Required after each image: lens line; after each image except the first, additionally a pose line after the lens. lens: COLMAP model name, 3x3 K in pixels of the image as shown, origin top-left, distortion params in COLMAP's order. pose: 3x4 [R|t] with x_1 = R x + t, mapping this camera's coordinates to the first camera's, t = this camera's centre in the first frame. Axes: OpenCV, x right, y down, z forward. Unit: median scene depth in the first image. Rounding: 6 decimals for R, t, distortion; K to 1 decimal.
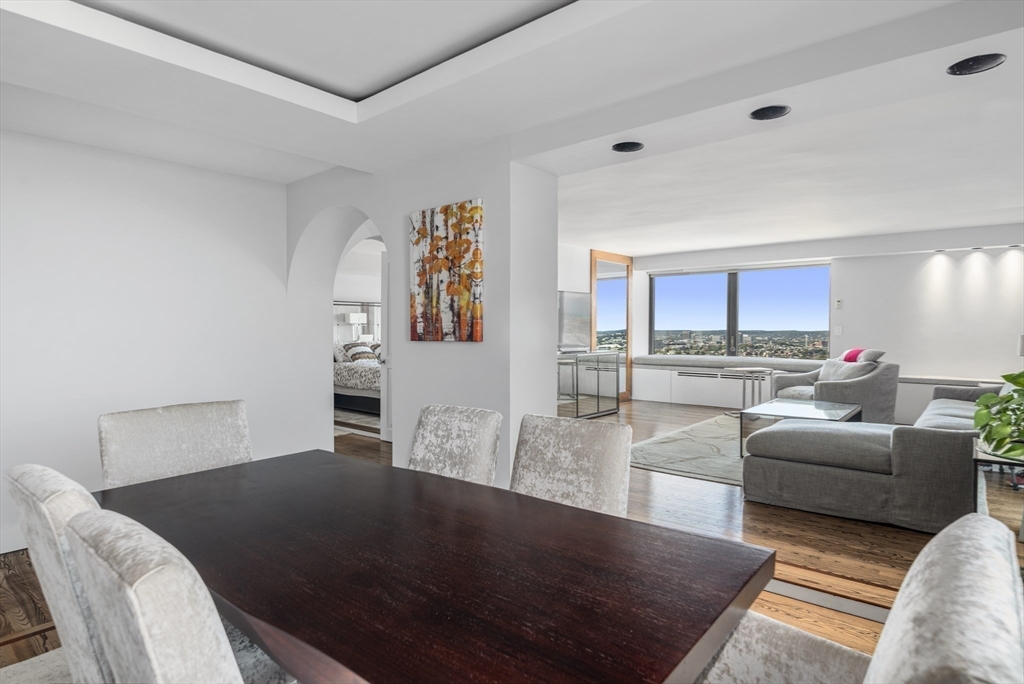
lens RADIAL K [[566.9, 0, 518.7], [0, 566.9, 337.3], [0, 0, 1]] dist [-0.007443, 0.000590]
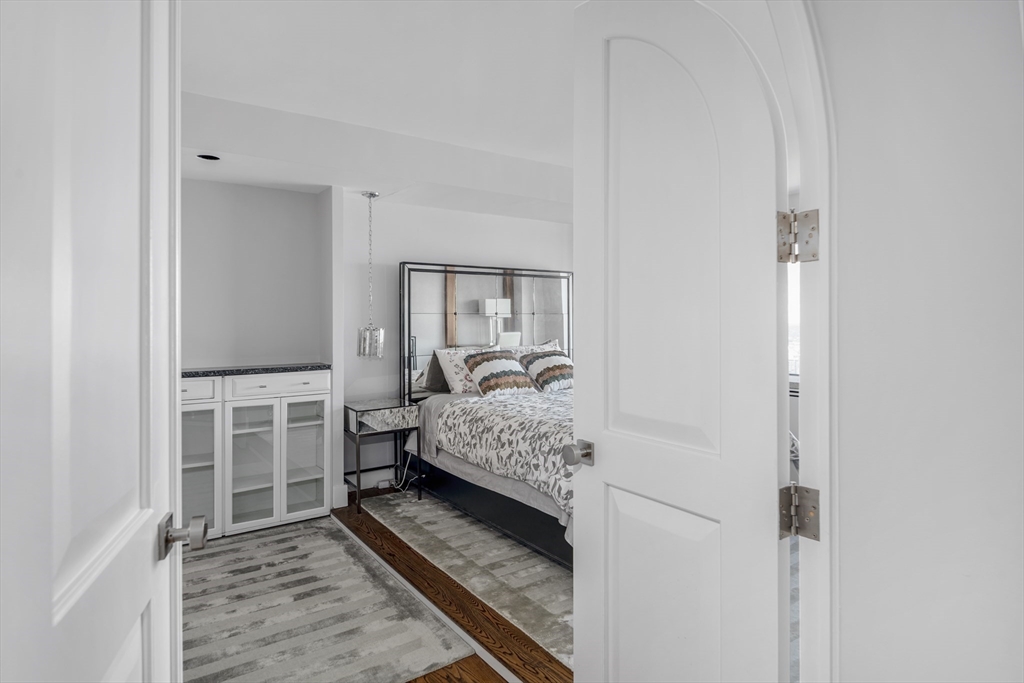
lens RADIAL K [[566.9, 0, 518.7], [0, 566.9, 336.8], [0, 0, 1]] dist [-0.007443, 0.000590]
pose [[0.970224, 0.001584, -0.242203, -0.149794], [-0.000079, 0.999981, 0.006222, -0.005952], [0.242208, -0.006018, 0.970206, 0.546473]]
